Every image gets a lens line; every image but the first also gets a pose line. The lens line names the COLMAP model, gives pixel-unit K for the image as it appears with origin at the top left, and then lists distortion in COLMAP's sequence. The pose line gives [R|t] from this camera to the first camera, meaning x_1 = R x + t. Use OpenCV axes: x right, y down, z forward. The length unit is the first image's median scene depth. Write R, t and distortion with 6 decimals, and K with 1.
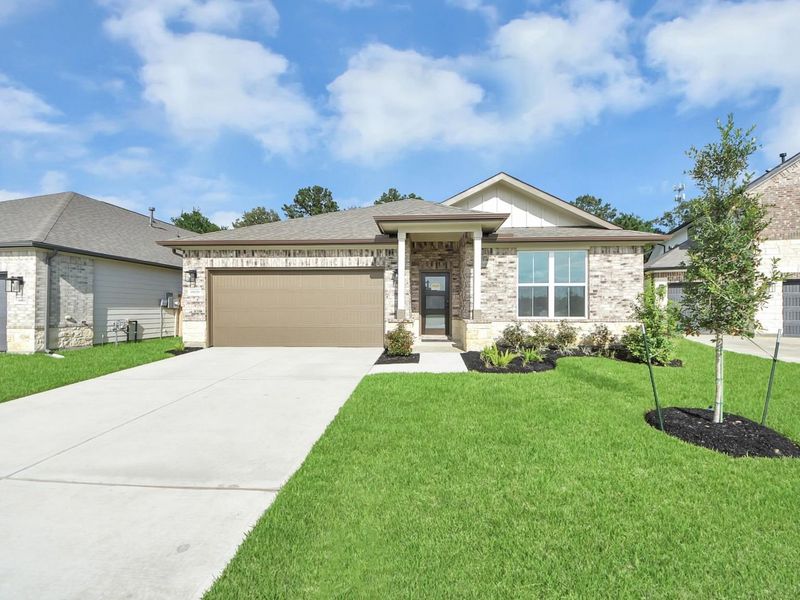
lens RADIAL K [[325.8, 0, 406.1], [0, 325.8, 304.2], [0, 0, 1]] dist [0.014238, -0.019666]
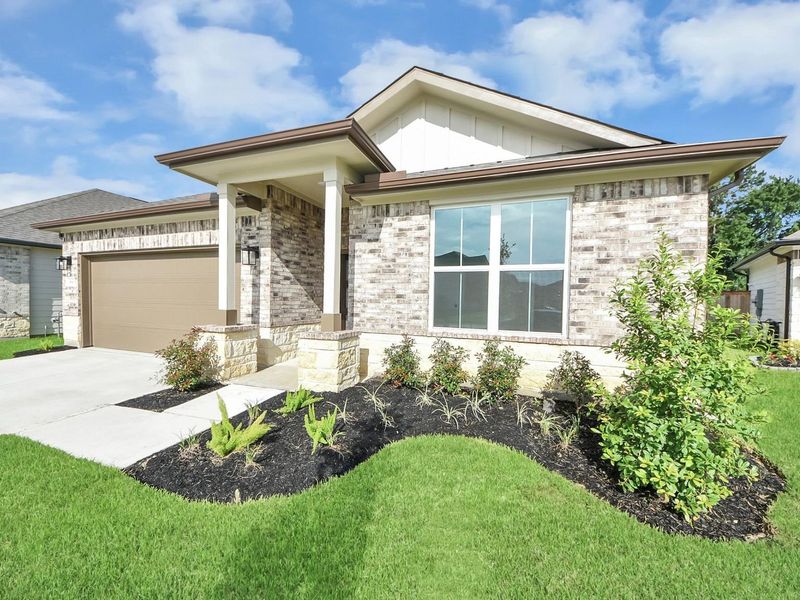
lens RADIAL K [[325.8, 0, 406.1], [0, 325.8, 304.2], [0, 0, 1]] dist [0.014238, -0.019666]
pose [[0.959839, 0.020658, -0.279789, 0.437105], [-0.013556, 0.999535, 0.027297, -0.014514], [0.280223, -0.022408, 0.959673, 0.446485]]
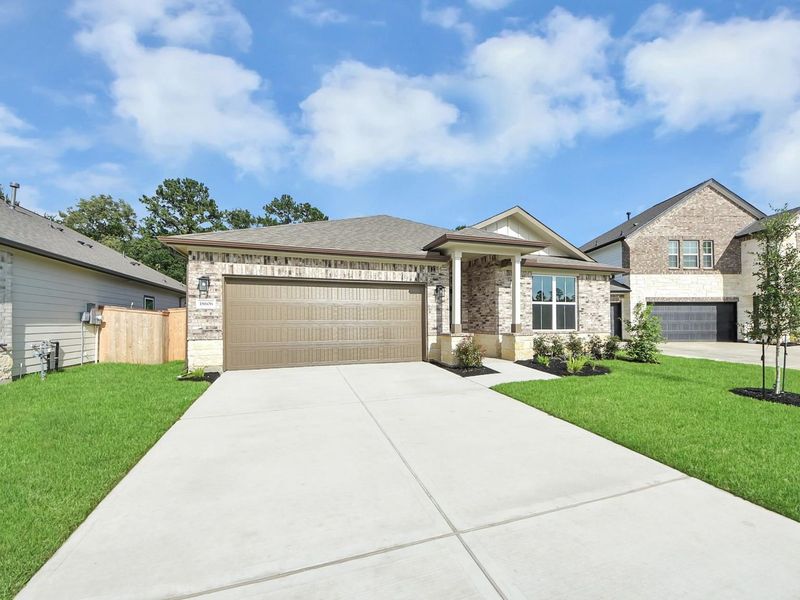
lens RADIAL K [[328.4, 0, 405.0], [0, 328.4, 319.2], [0, 0, 1]] dist [-0.010543, -0.000535]
pose [[0.928766, 0.000685, 0.370665, -0.503082], [-0.001175, 0.999999, 0.001097, -0.001014], [-0.370664, -0.001454, 0.928766, 0.067121]]
